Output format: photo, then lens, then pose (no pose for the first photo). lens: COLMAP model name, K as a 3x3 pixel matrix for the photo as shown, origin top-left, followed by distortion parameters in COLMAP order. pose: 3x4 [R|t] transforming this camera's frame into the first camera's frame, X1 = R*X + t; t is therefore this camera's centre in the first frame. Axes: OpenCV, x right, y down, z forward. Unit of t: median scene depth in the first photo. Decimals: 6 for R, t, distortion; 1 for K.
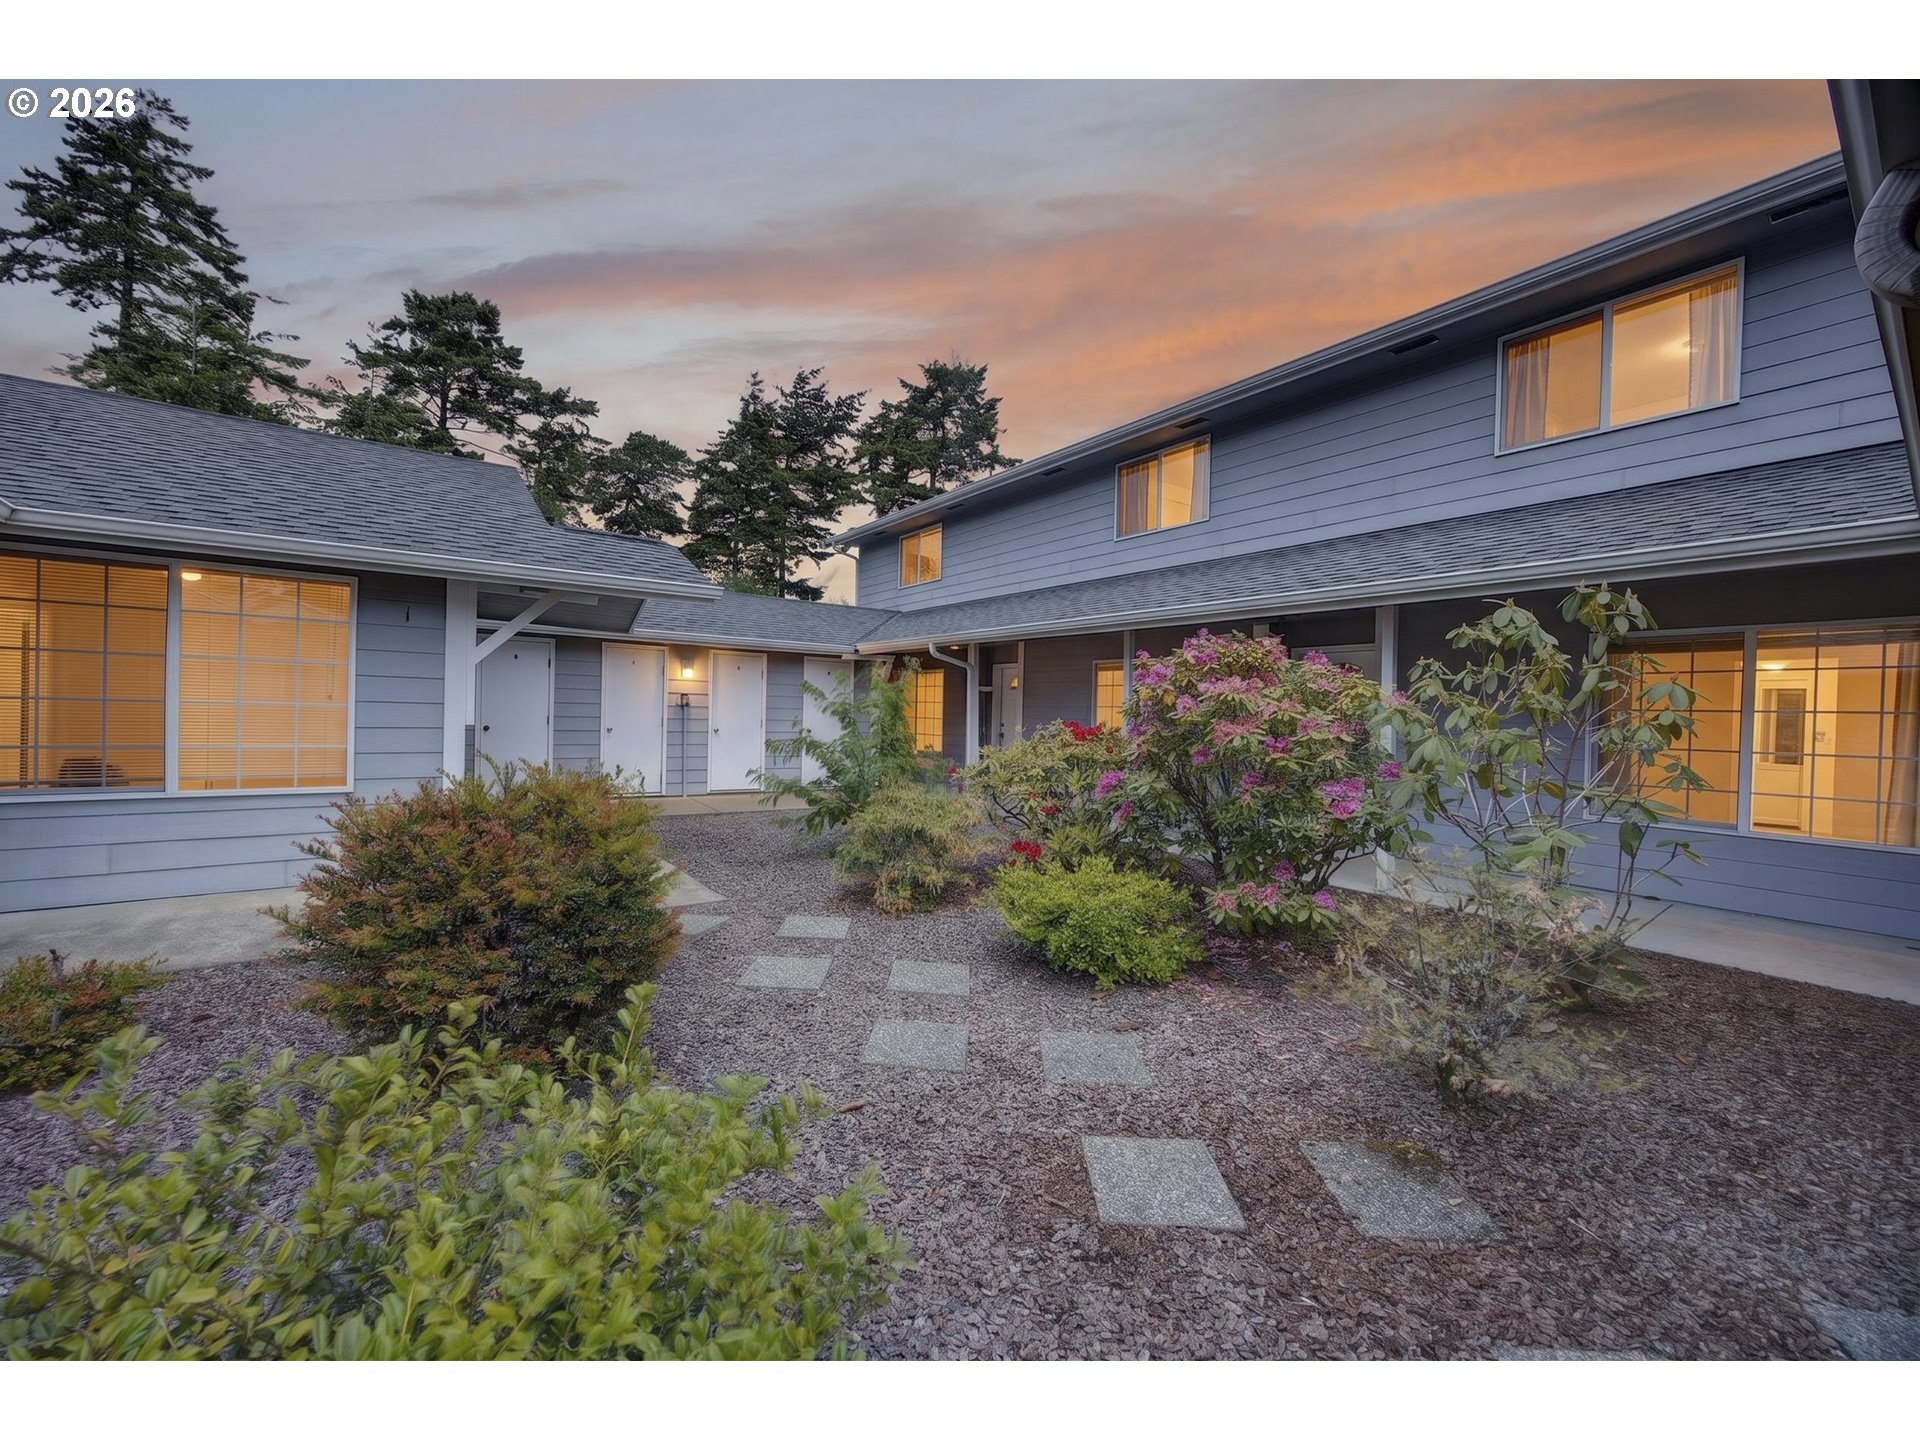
lens RADIAL K [[750.1, 0, 960.0], [0, 750.1, 720.0], [0, 0, 1]] dist [0.000412, 0.000036]
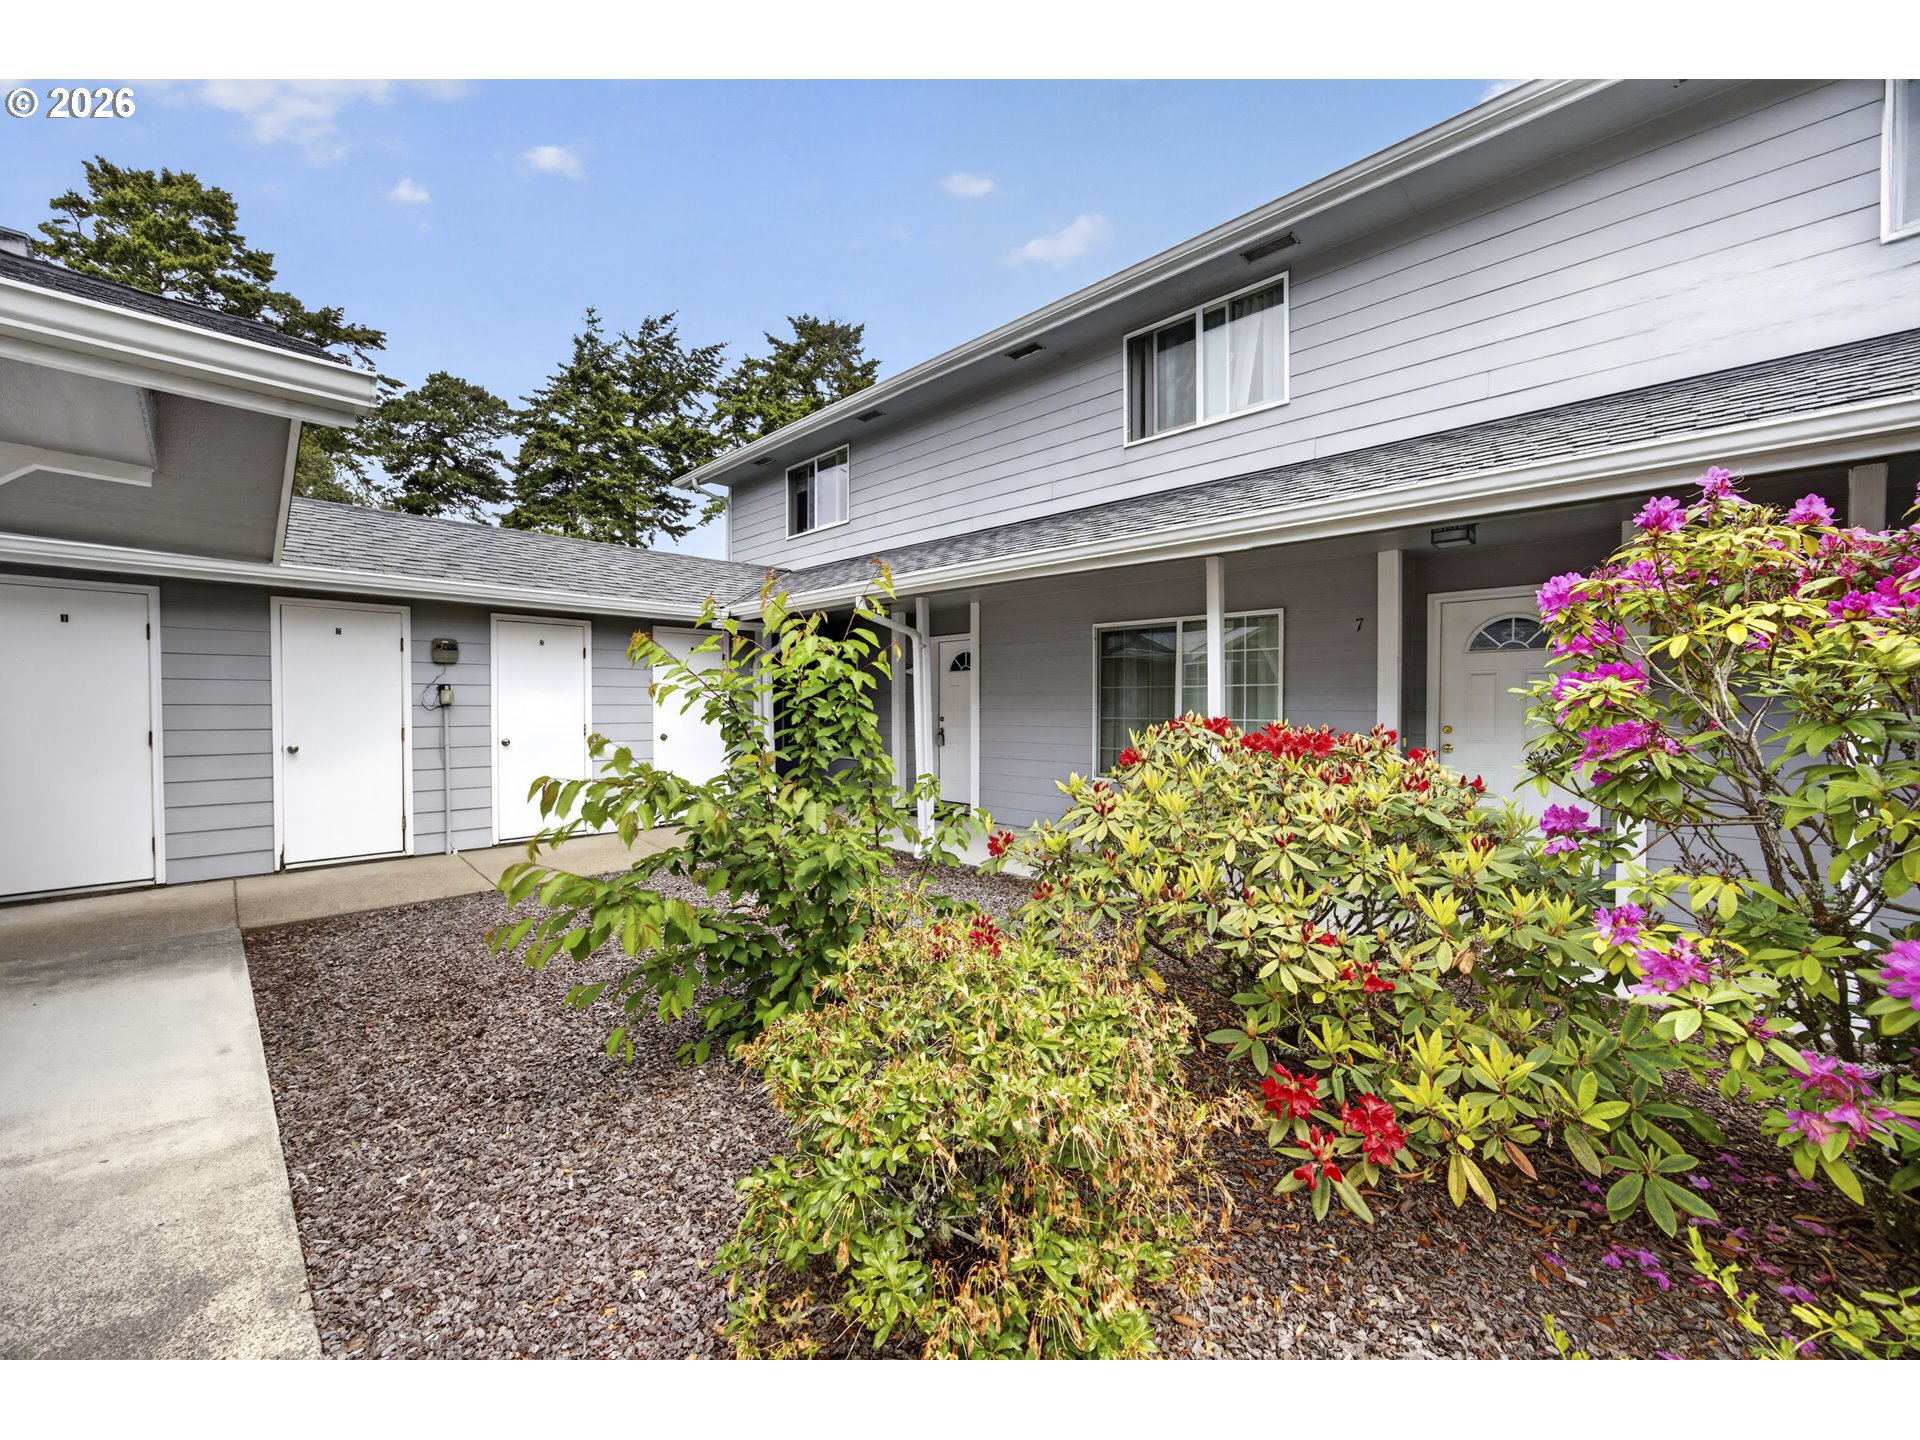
lens RADIAL K [[717.1, 0, 960.0], [0, 717.1, 720.0], [0, 0, 1]] dist [-0.014508, 0.000138]
pose [[0.982994, -0.029988, 0.181170, -0.021818], [0.027232, 0.999473, 0.017678, -0.001719], [-0.181605, -0.012443, 0.983293, 0.125405]]
